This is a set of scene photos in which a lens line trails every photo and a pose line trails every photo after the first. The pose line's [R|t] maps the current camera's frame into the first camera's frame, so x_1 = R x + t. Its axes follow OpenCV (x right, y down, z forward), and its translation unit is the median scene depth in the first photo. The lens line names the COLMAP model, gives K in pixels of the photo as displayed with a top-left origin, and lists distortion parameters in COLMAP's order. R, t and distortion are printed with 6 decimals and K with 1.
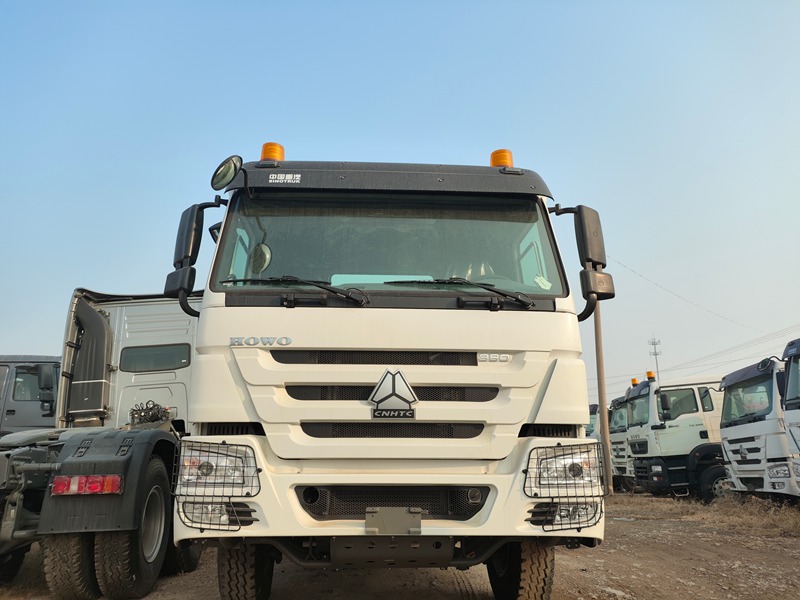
lens RADIAL K [[587.3, 0, 400.0], [0, 587.3, 300.0], [0, 0, 1]] dist [0.010133, -0.000056]
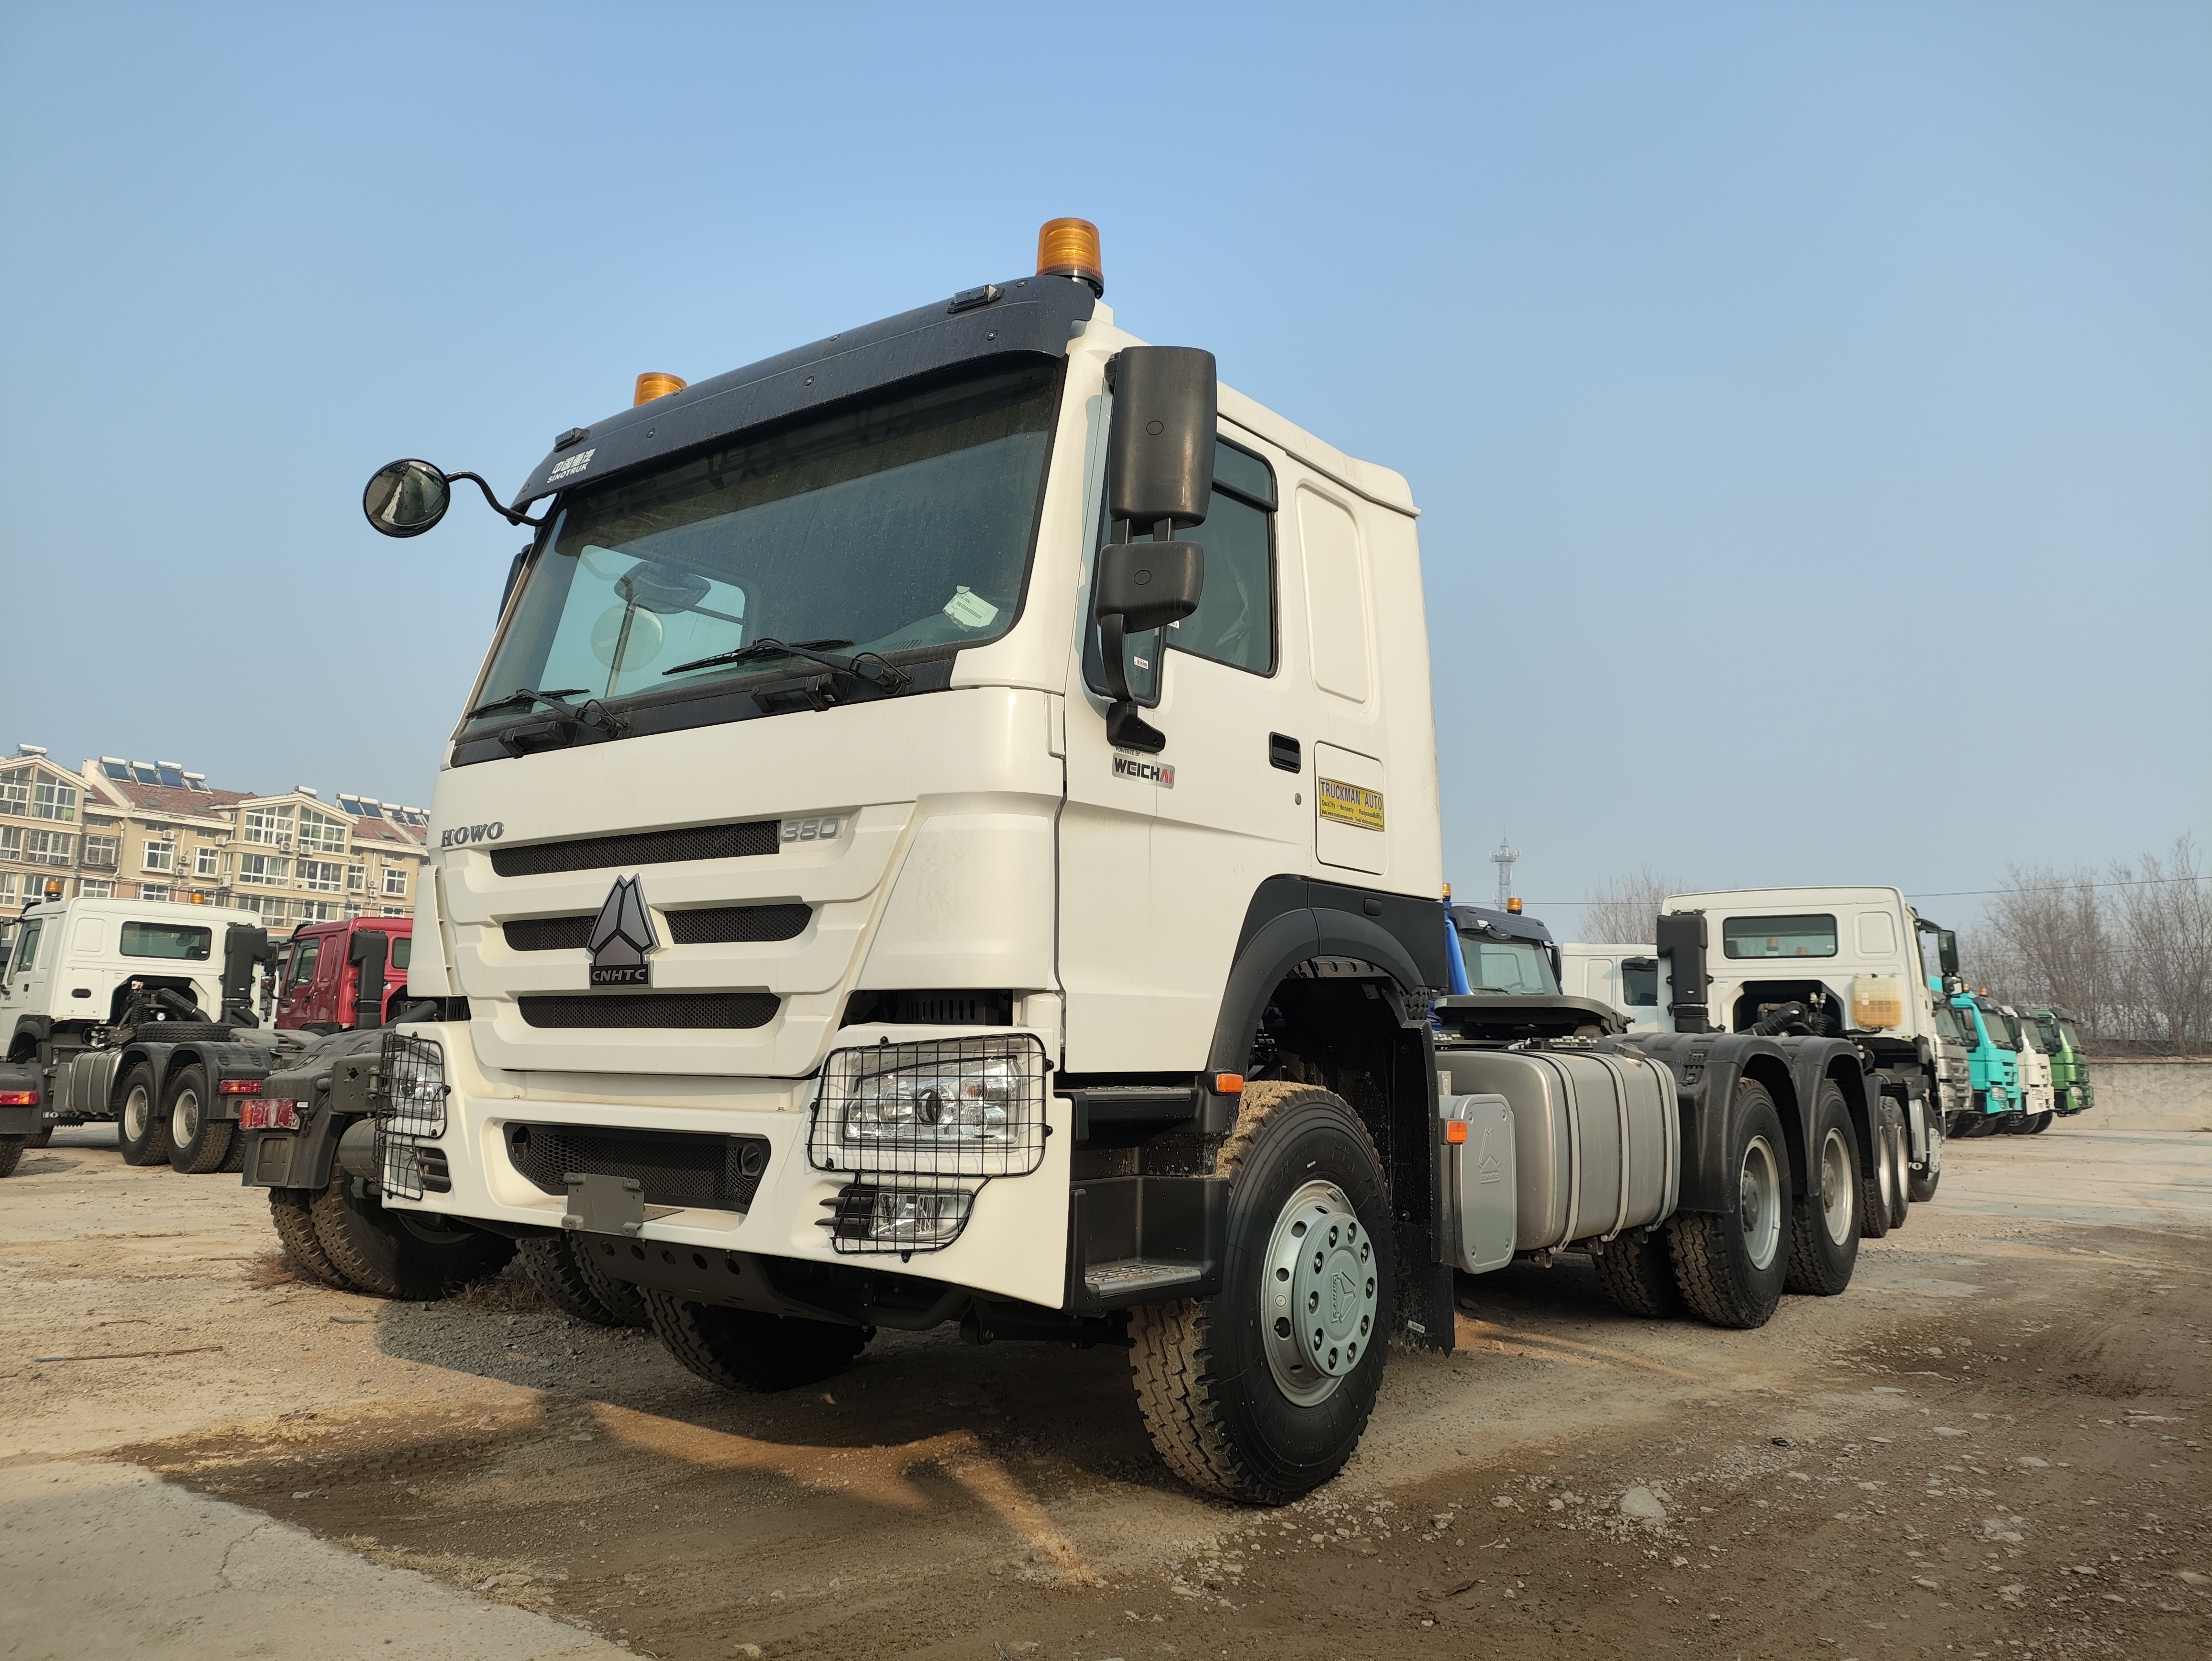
lens RADIAL K [[1662.8, 0, 1112.2], [0, 1662.8, 802.3], [0, 0, 1]] dist [0.002813, -0.002093]
pose [[0.768838, -0.086519, -0.633564, 1.103556], [0.163528, 0.984460, 0.064006, 0.043157], [0.618181, -0.152816, 0.771038, 0.268628]]
